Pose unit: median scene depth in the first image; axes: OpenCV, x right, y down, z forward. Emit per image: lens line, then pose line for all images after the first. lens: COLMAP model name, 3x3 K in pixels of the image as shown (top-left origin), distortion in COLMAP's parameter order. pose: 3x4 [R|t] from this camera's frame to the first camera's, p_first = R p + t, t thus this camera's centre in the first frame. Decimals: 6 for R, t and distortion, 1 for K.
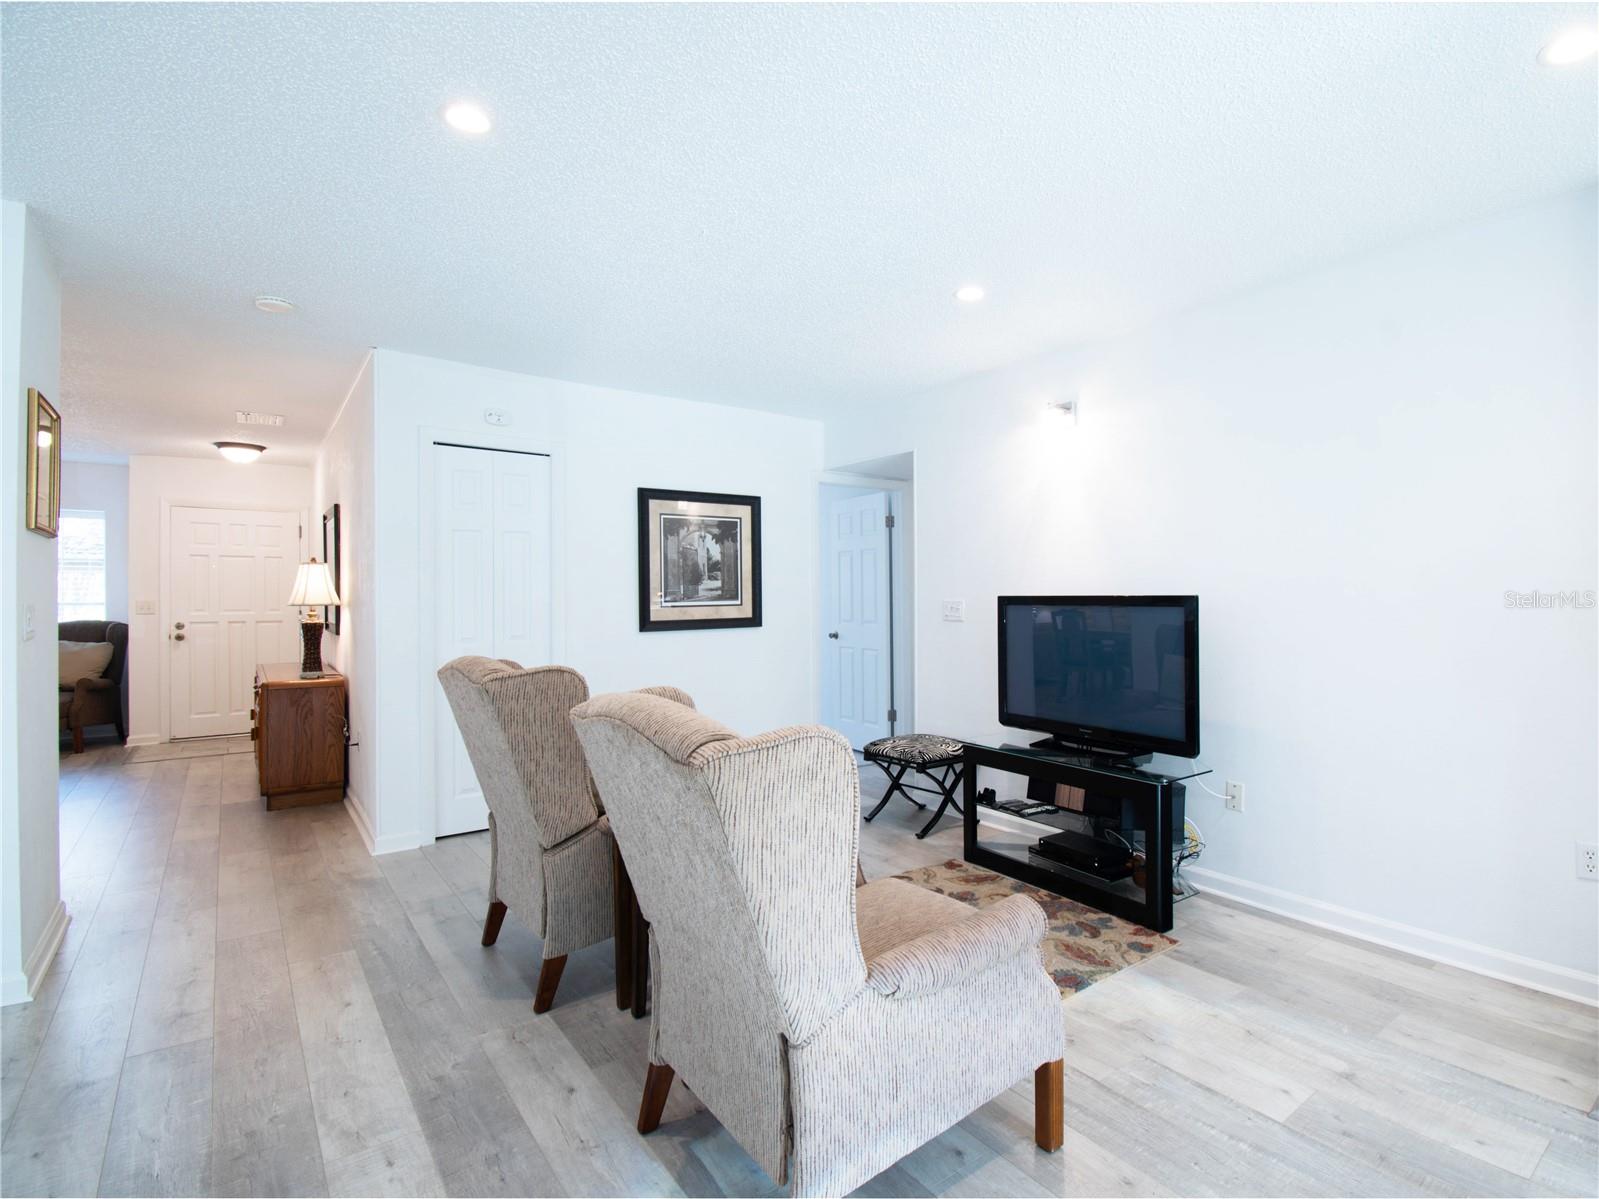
lens RADIAL K [[786.1, 0, 835.7], [0, 786.1, 596.2], [0, 0, 1]] dist [0.030079, -0.036032]
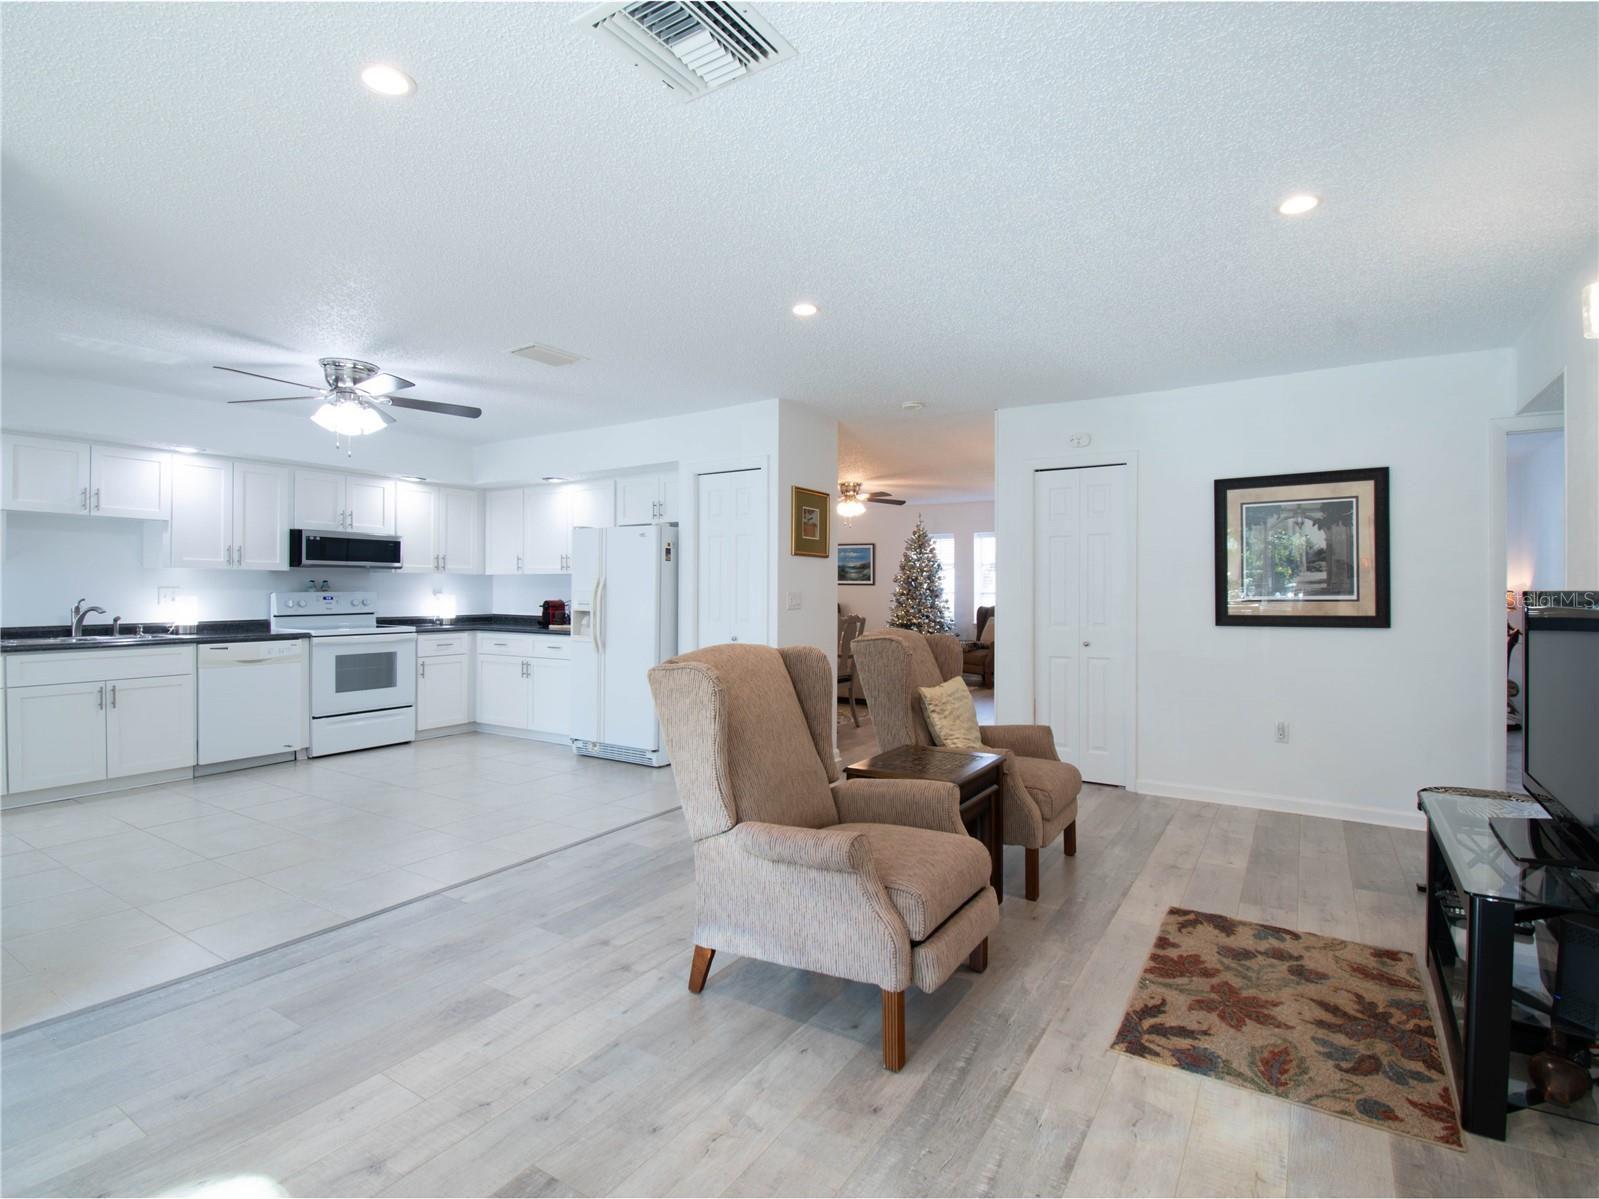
lens RADIAL K [[786.1, 0, 835.7], [0, 786.1, 596.2], [0, 0, 1]] dist [0.030079, -0.036032]
pose [[0.361071, 0.015849, -0.932404, 0.500760], [-0.005003, 0.999874, 0.015059, -0.003735], [0.932525, -0.000773, 0.361105, 0.192717]]
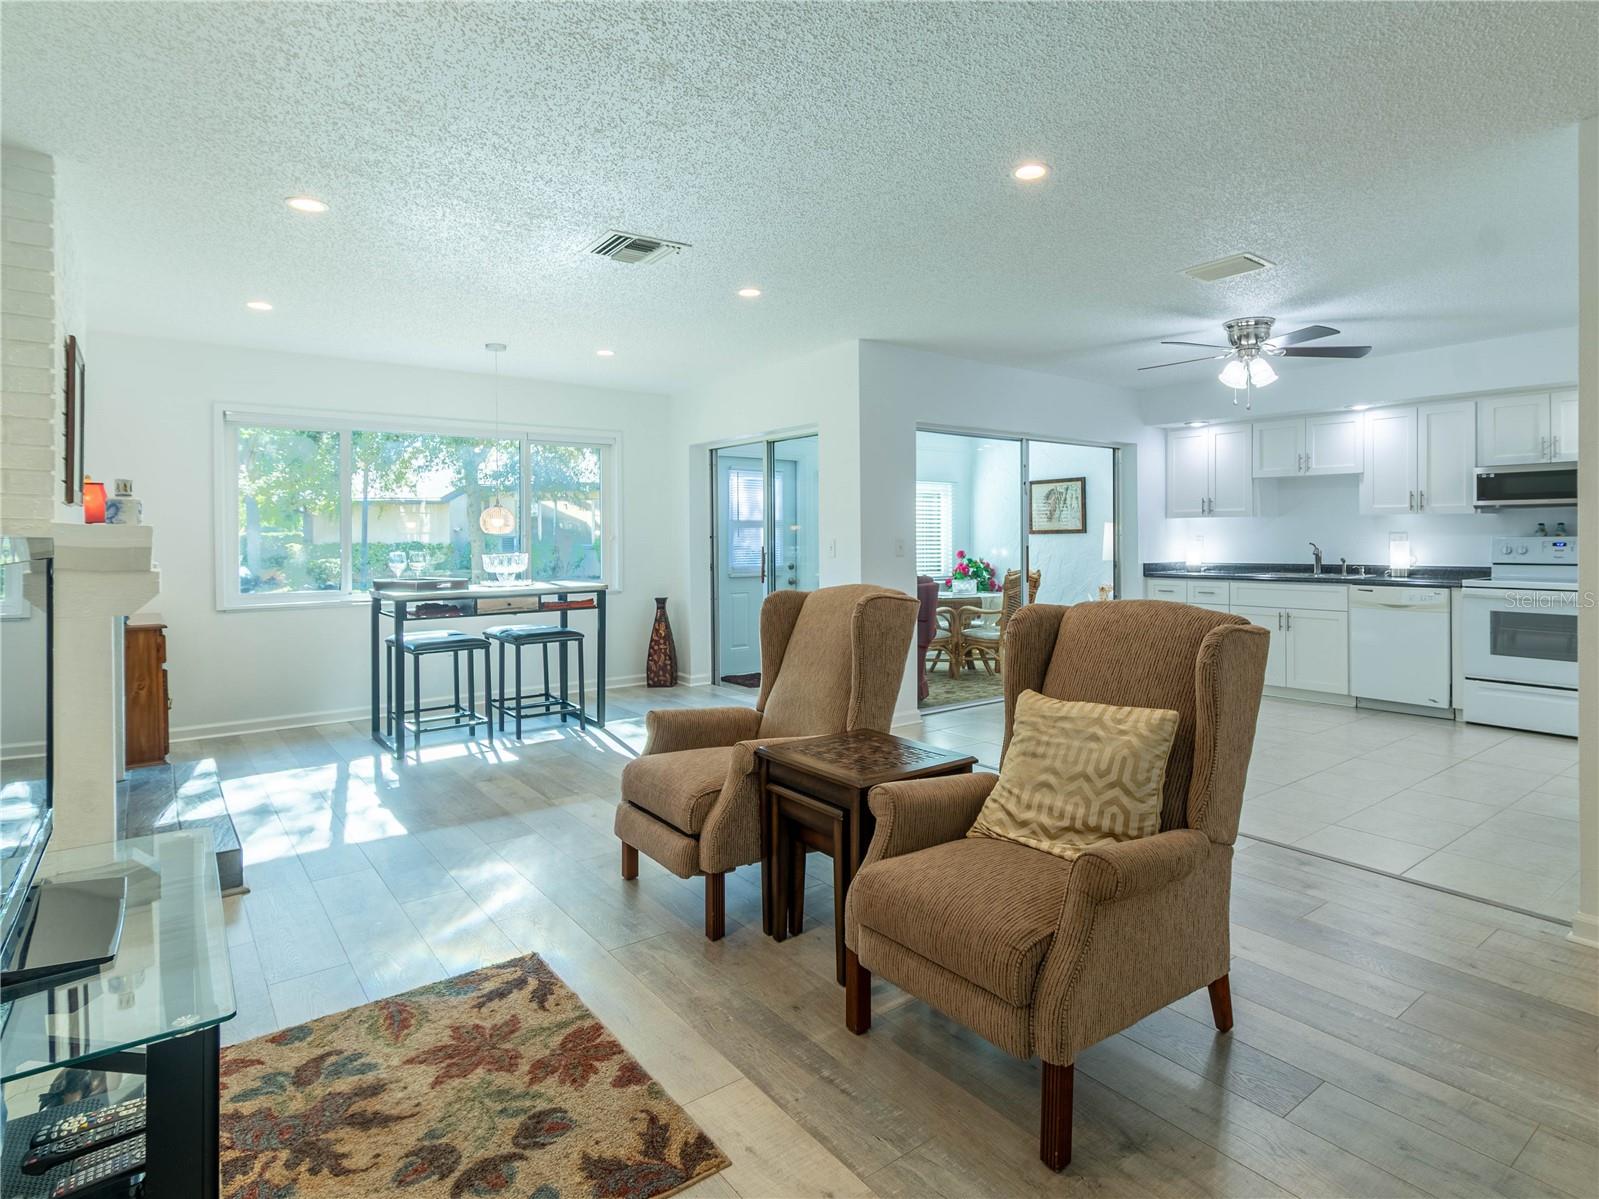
lens RADIAL K [[852.7, 0, 841.0], [0, 852.7, 538.8], [0, 0, 1]] dist [0.000896, -0.000108]
pose [[-0.999842, 0.012902, -0.012236, -0.058821], [0.012918, 0.999916, -0.001236, 0.005644], [0.012219, -0.001394, -0.999924, 1.053299]]
